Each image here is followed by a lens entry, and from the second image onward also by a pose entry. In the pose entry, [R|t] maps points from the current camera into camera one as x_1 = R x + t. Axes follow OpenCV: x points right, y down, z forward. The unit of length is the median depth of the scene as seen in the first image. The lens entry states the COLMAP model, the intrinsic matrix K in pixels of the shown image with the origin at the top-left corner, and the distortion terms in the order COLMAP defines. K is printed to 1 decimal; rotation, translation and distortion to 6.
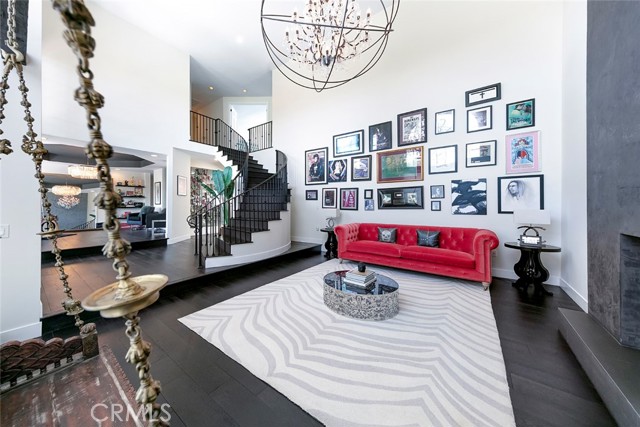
lens RADIAL K [[223.8, 0, 316.1], [0, 223.8, 205.9], [0, 0, 1]] dist [0.006034, 0.000059]
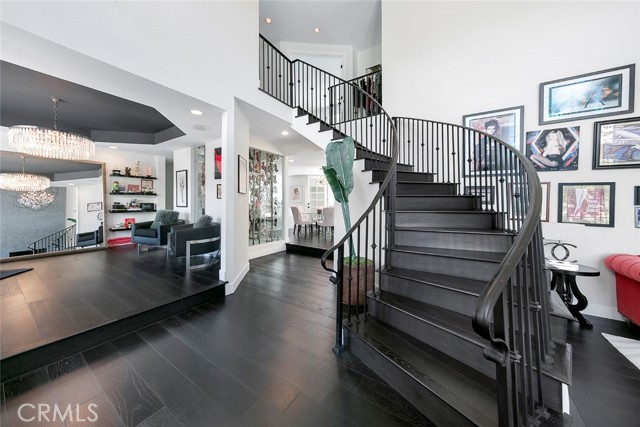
lens RADIAL K [[210.5, 0, 308.4], [0, 210.5, 202.9], [0, 0, 1]] dist [0.005608, 0.000006]
pose [[0.999063, 0.007876, 0.042556, -0.419201], [-0.008132, 0.999950, 0.005849, -0.026094], [-0.042507, -0.006189, 0.999077, 0.449146]]
